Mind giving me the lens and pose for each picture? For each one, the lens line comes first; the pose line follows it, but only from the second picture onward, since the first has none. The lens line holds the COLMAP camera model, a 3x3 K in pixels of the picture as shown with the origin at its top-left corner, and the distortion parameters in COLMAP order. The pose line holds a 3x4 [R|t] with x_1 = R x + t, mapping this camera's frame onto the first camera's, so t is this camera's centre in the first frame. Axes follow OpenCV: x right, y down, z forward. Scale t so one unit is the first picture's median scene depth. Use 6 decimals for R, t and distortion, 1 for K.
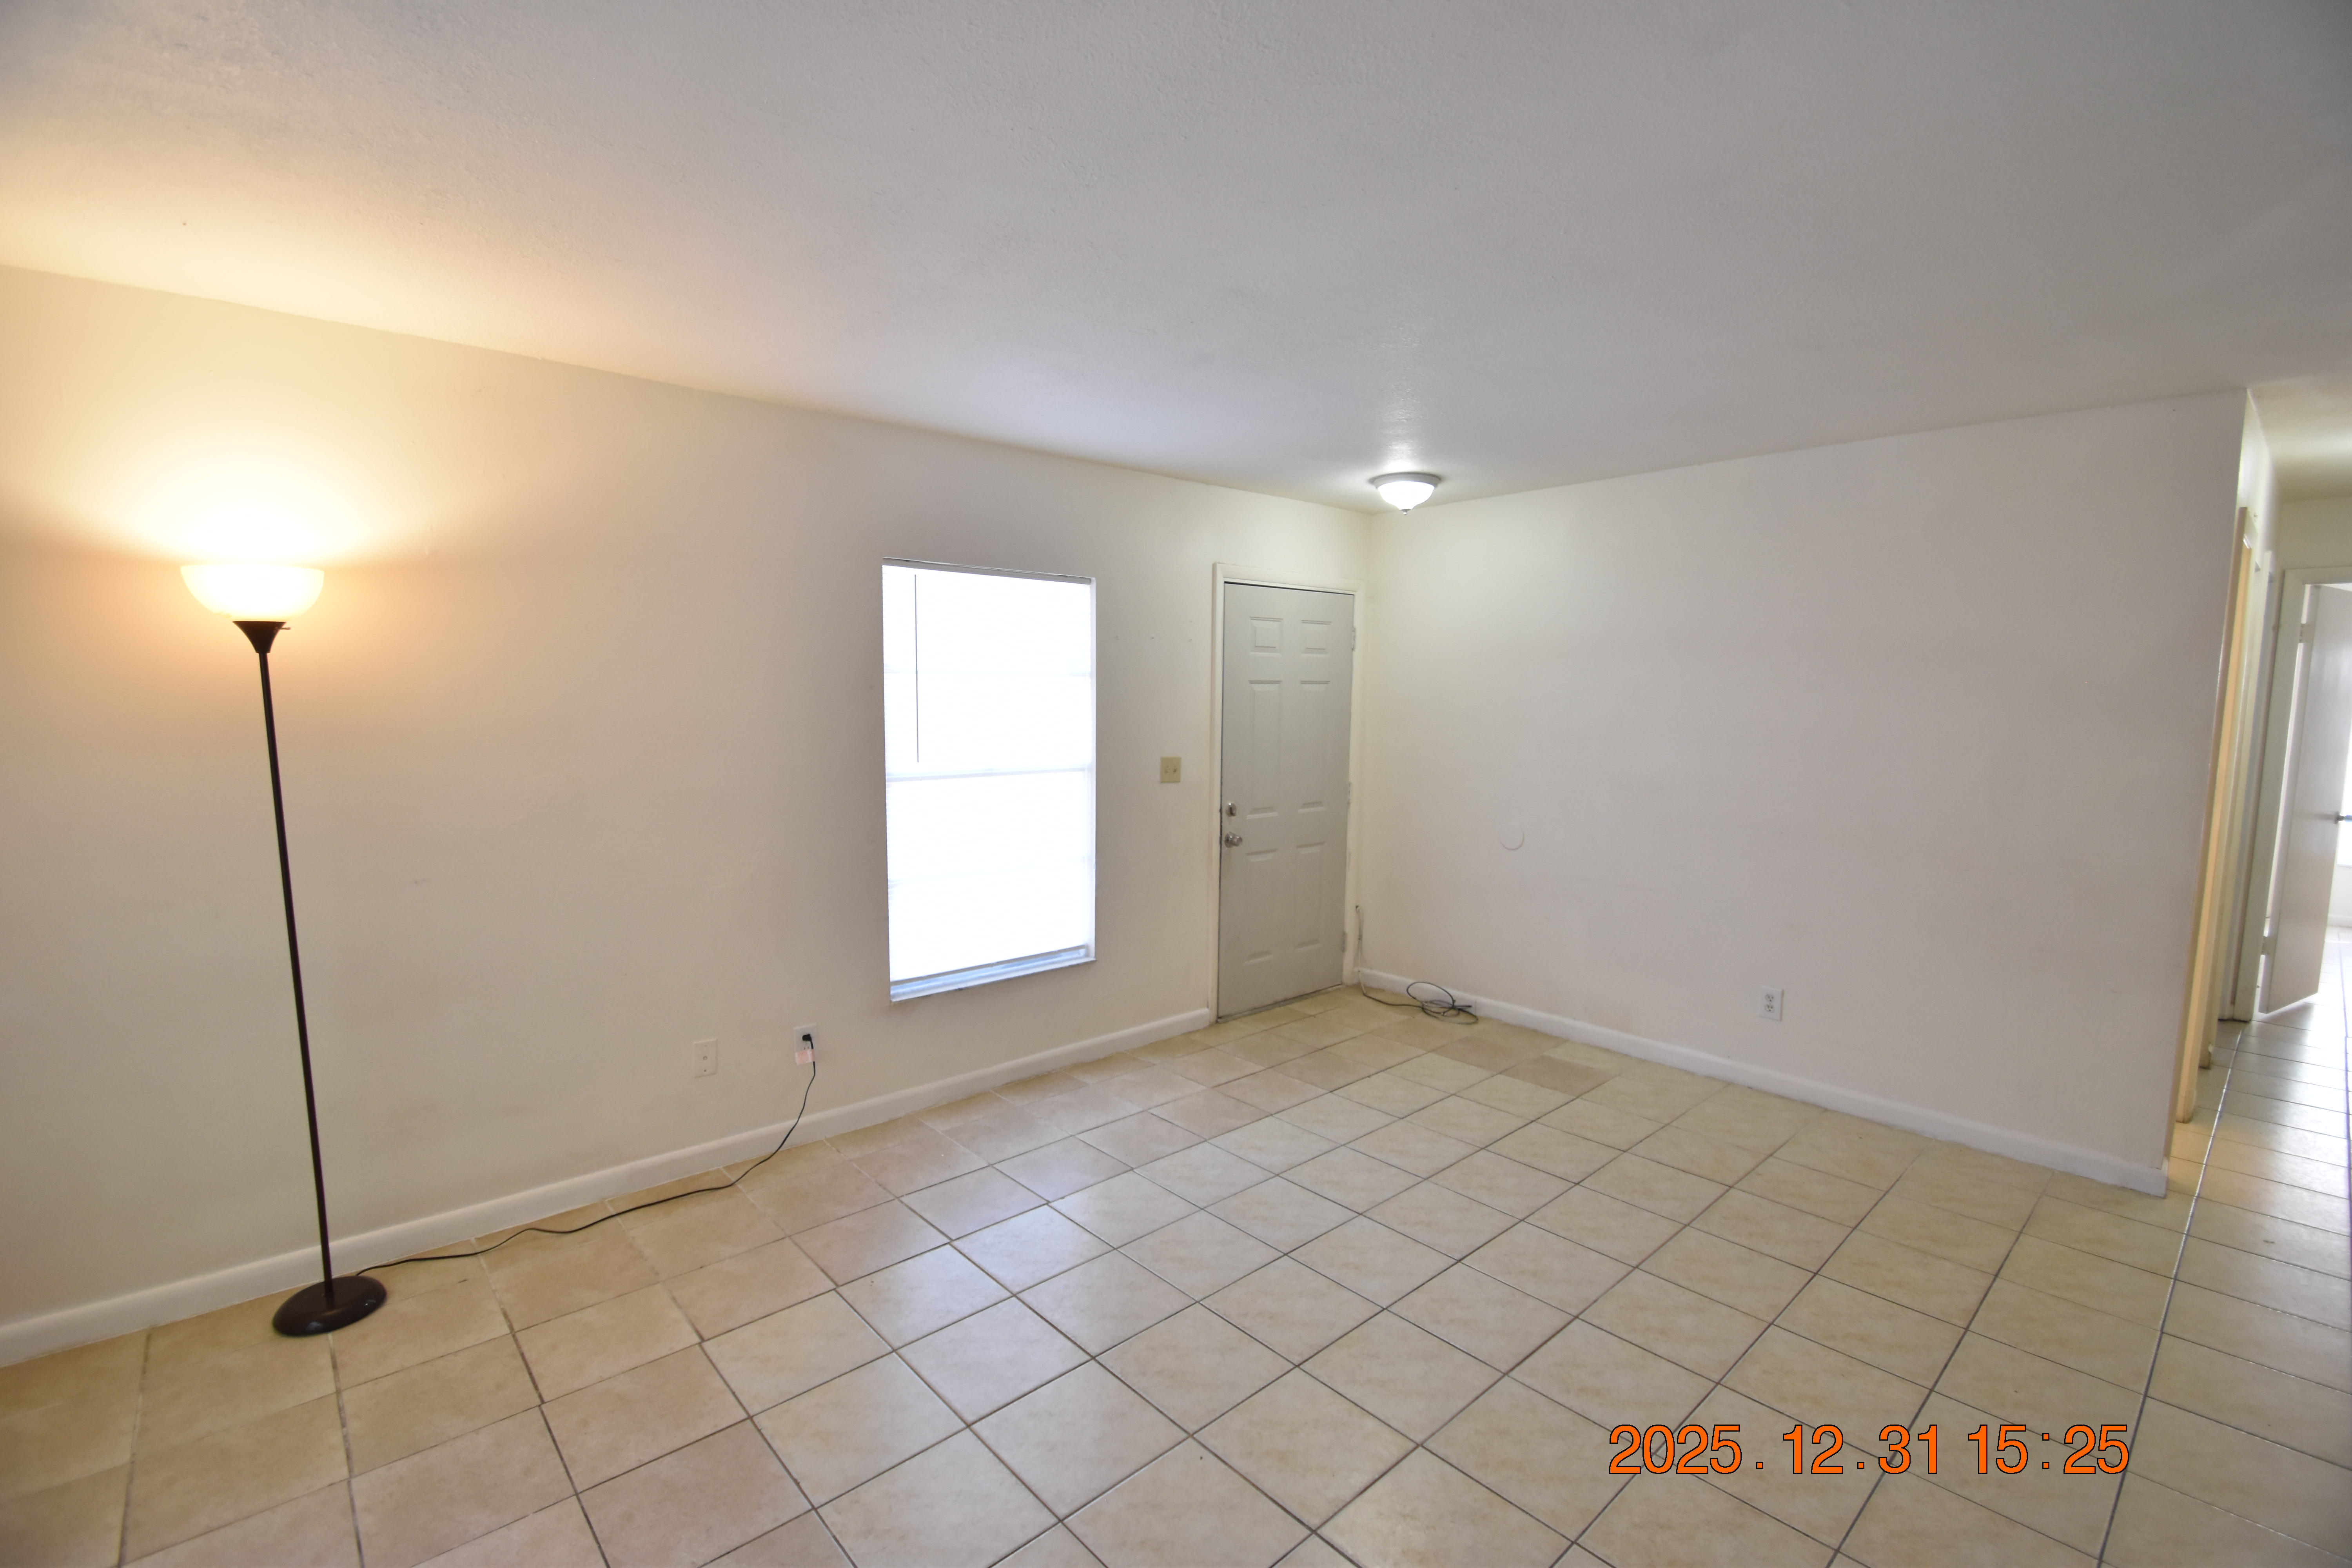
lens RADIAL K [[1033.1, 0, 1172.7], [0, 1033.1, 796.9], [0, 0, 1]] dist [0.008839, -0.010635]
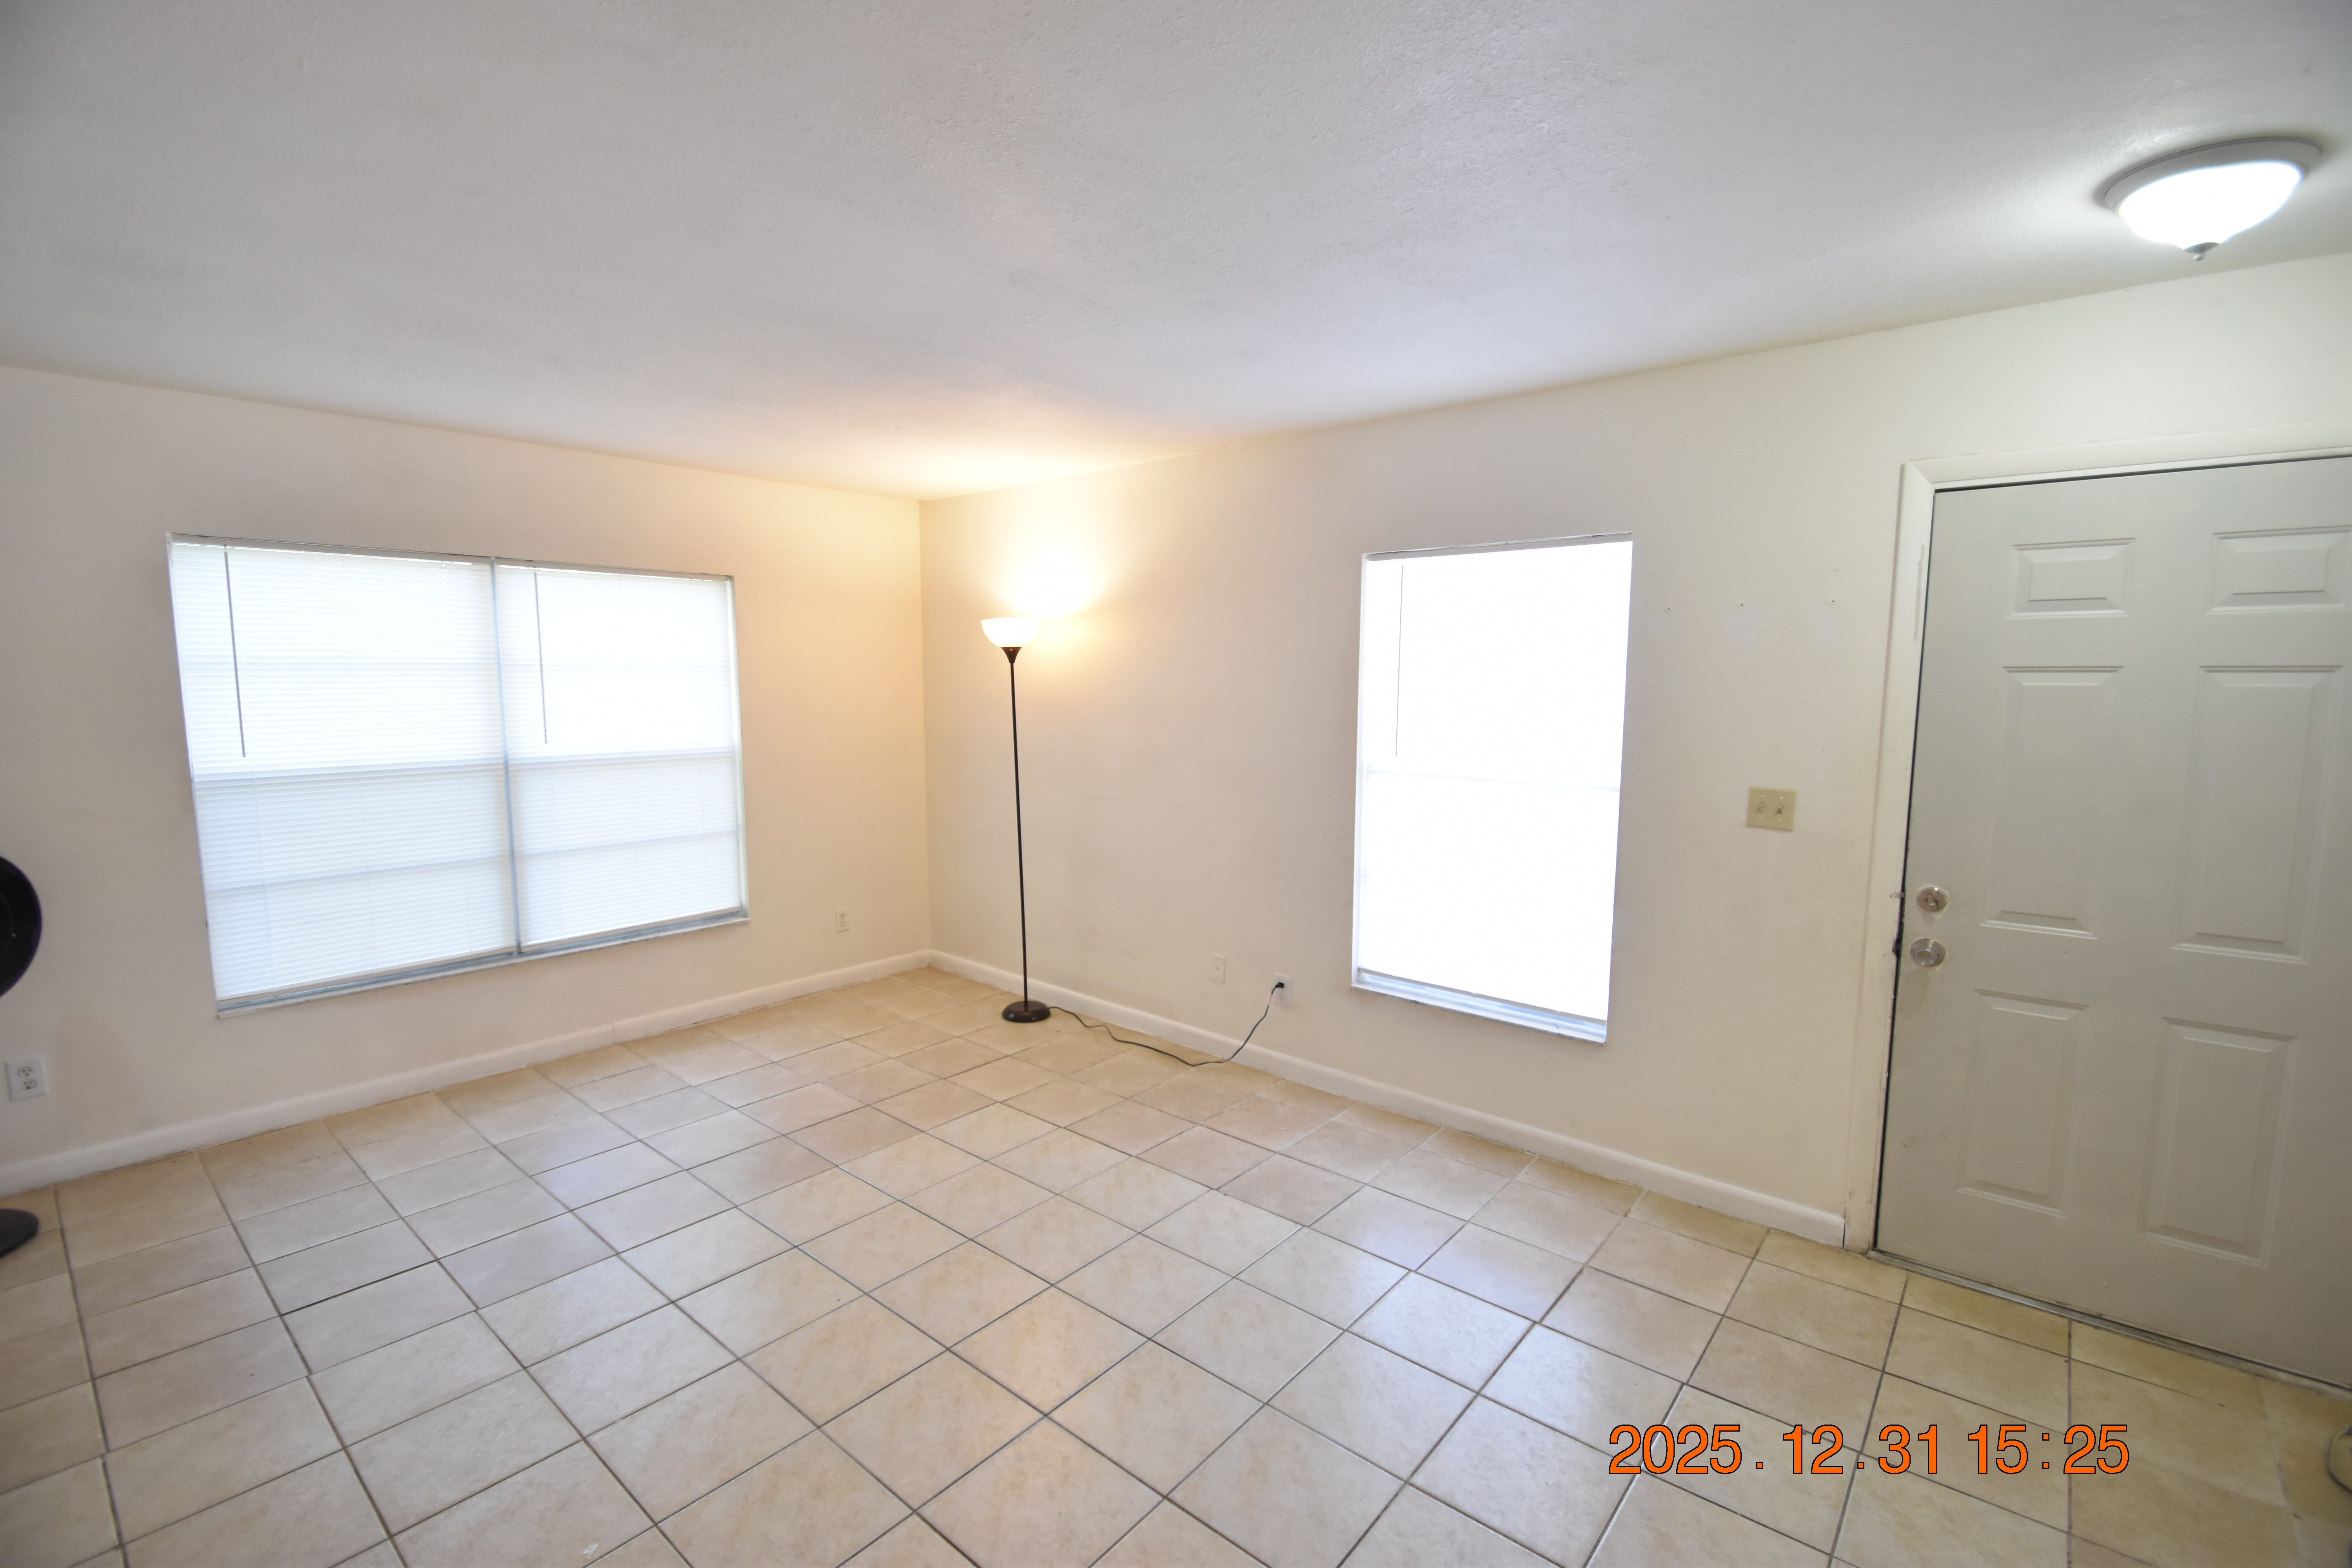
lens RADIAL K [[1033.1, 0, 1164.7], [0, 1033.1, 793.9], [0, 0, 1]] dist [0.008839, -0.010635]
pose [[0.130358, 0.103592, -0.986040, 0.620295], [-0.106683, 0.990218, 0.089928, -0.056619], [0.985711, 0.093471, 0.140134, 0.577354]]
